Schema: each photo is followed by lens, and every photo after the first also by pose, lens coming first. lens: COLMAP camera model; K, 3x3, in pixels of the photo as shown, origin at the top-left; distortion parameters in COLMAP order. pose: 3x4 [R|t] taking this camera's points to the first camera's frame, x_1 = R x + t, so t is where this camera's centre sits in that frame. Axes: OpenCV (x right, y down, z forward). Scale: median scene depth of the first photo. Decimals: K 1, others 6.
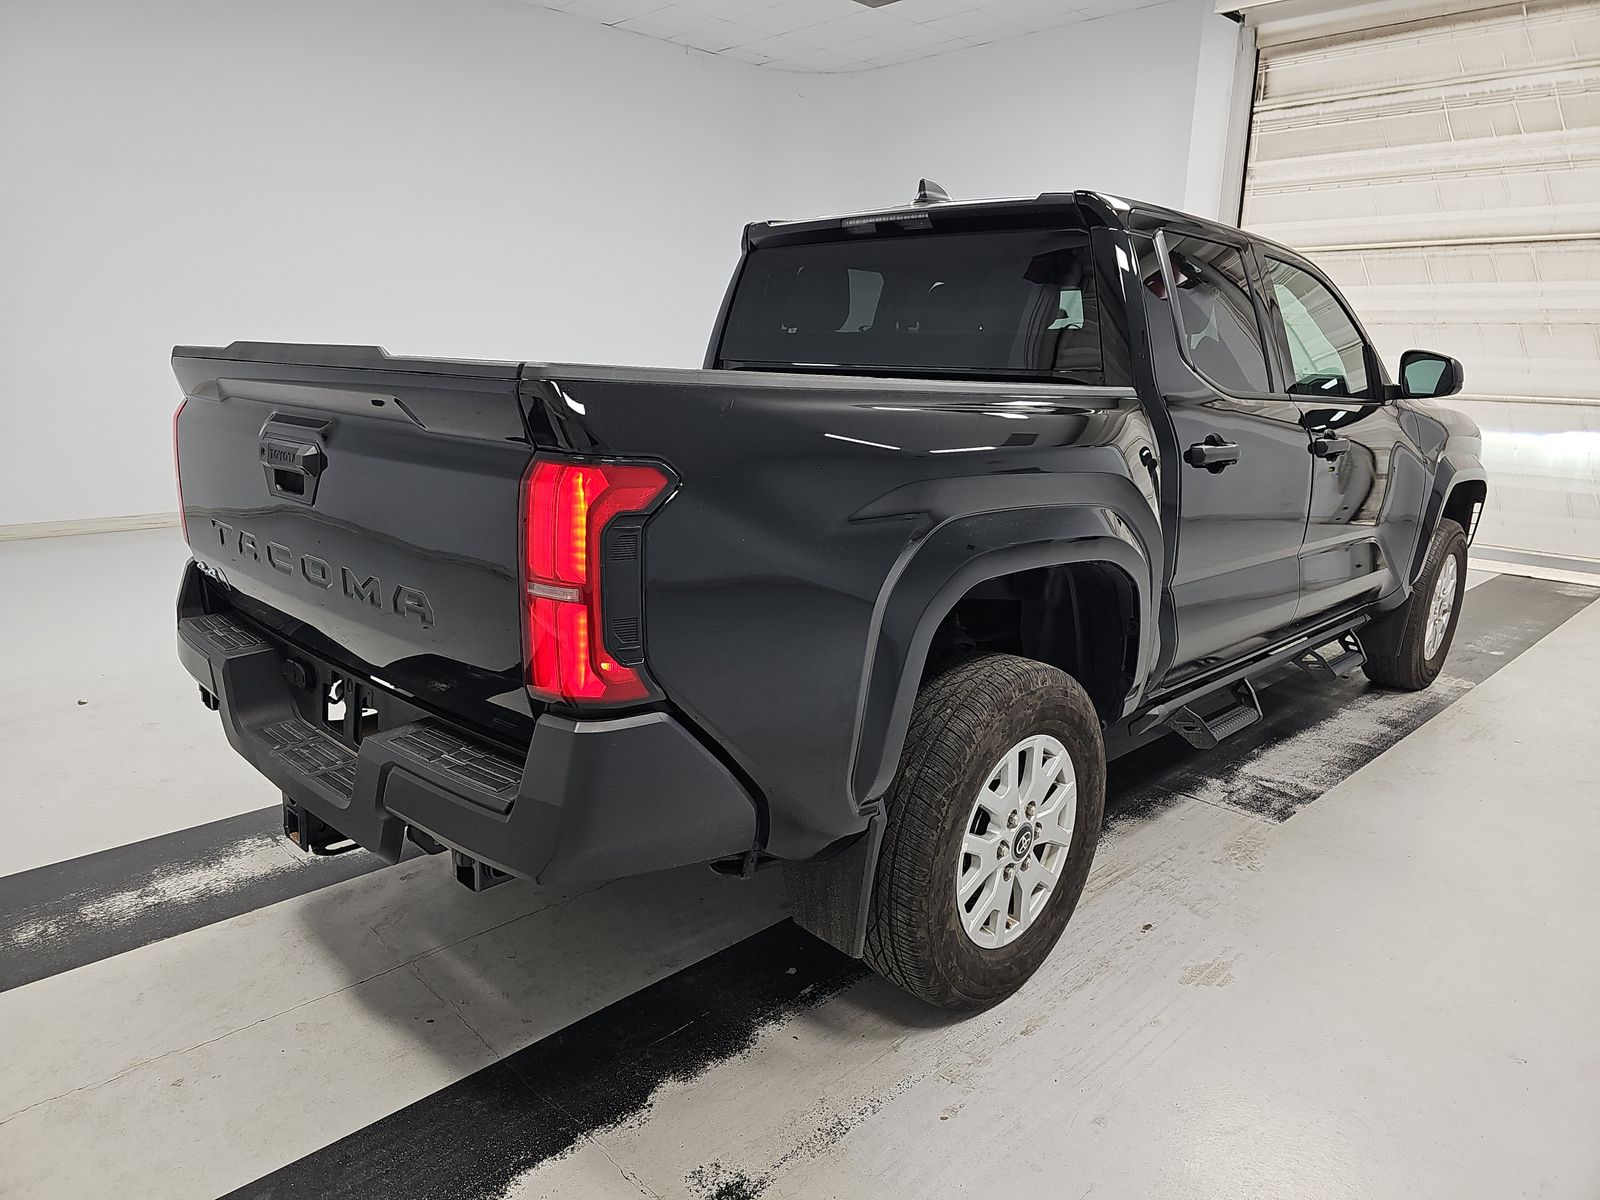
lens RADIAL K [[1059.3, 0, 788.4], [0, 1059.3, 600.6], [0, 0, 1]] dist [0.039257, -0.035368]
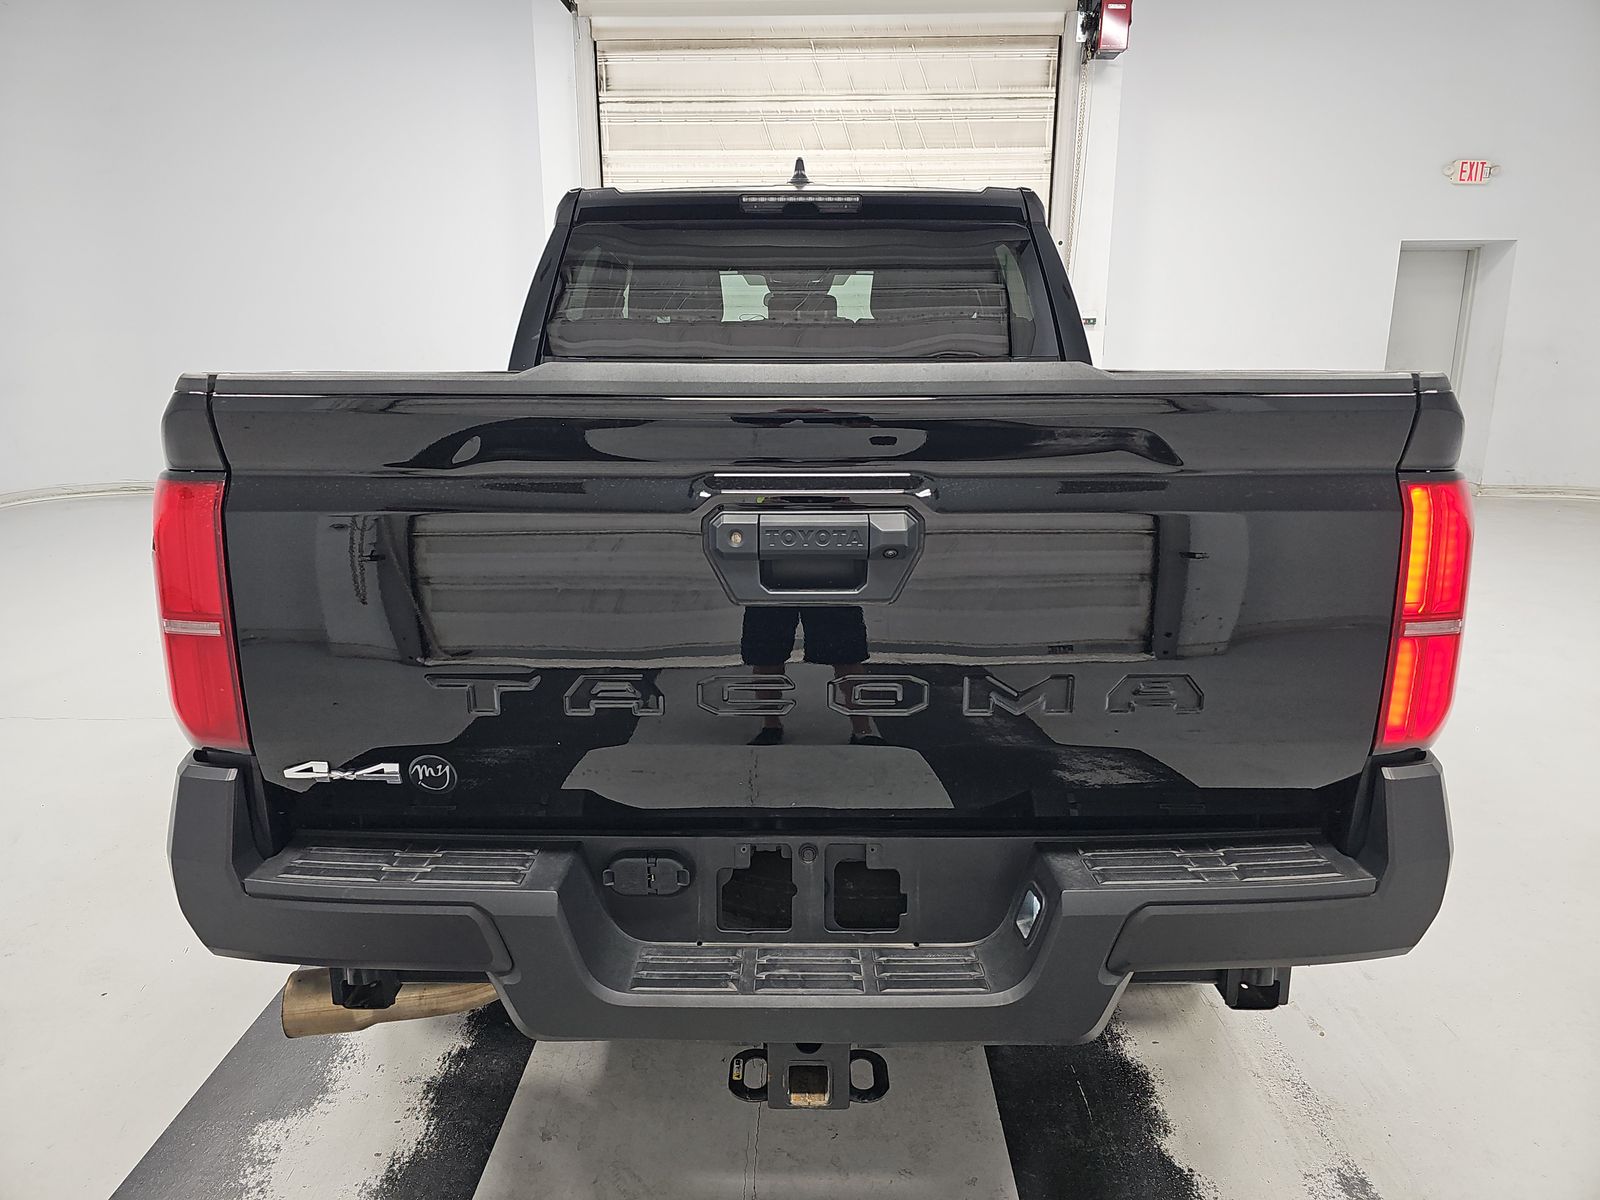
lens RADIAL K [[1059.3, 0, 788.4], [0, 1059.3, 600.6], [0, 0, 1]] dist [0.039257, -0.035368]
pose [[0.715081, -0.192493, 0.672016, -0.263293], [0.178656, 0.979738, 0.090532, -0.045338], [-0.675826, 0.055322, 0.734982, 0.153024]]
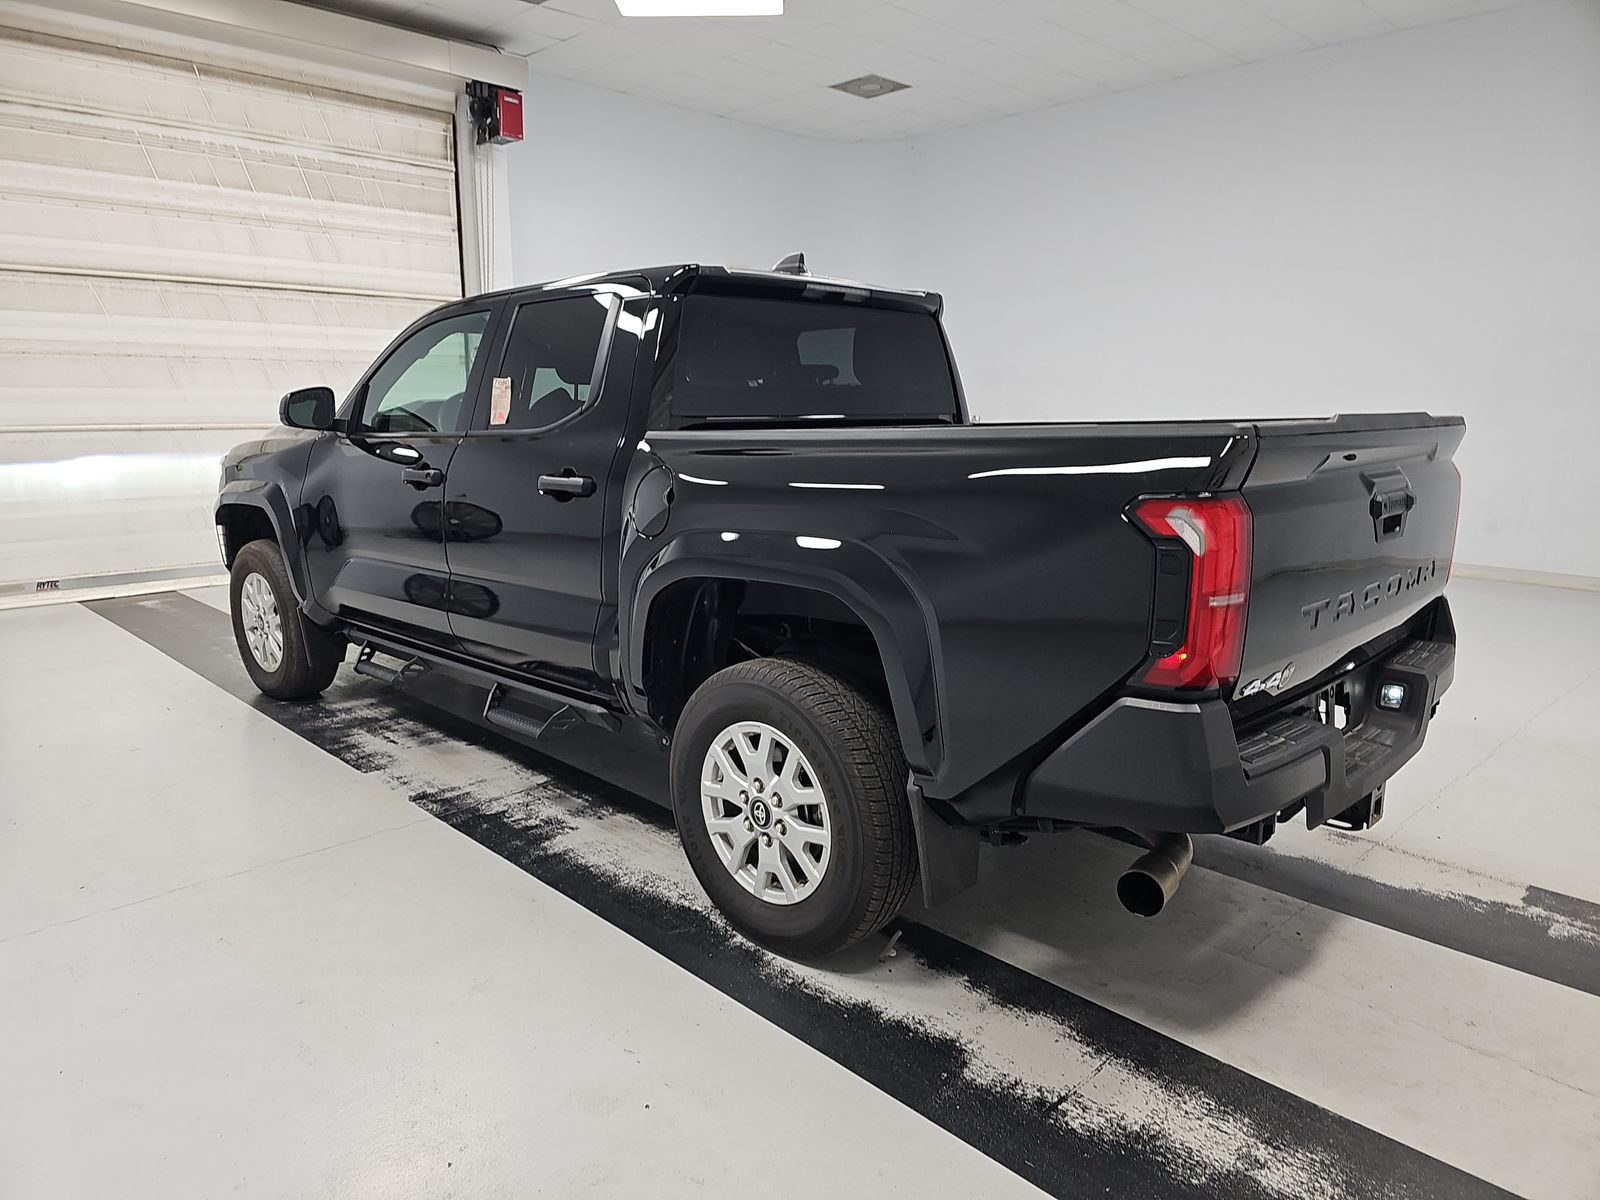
lens RADIAL K [[1067.7, 0, 800.0], [0, 1067.7, 600.0], [0, 0, 1]] dist [0.062970, -0.052641]
pose [[-0.008264, -0.210210, 0.977621, -0.489409], [0.229012, 0.951272, 0.206480, -0.125327], [-0.973388, 0.225594, 0.040280, 0.466104]]
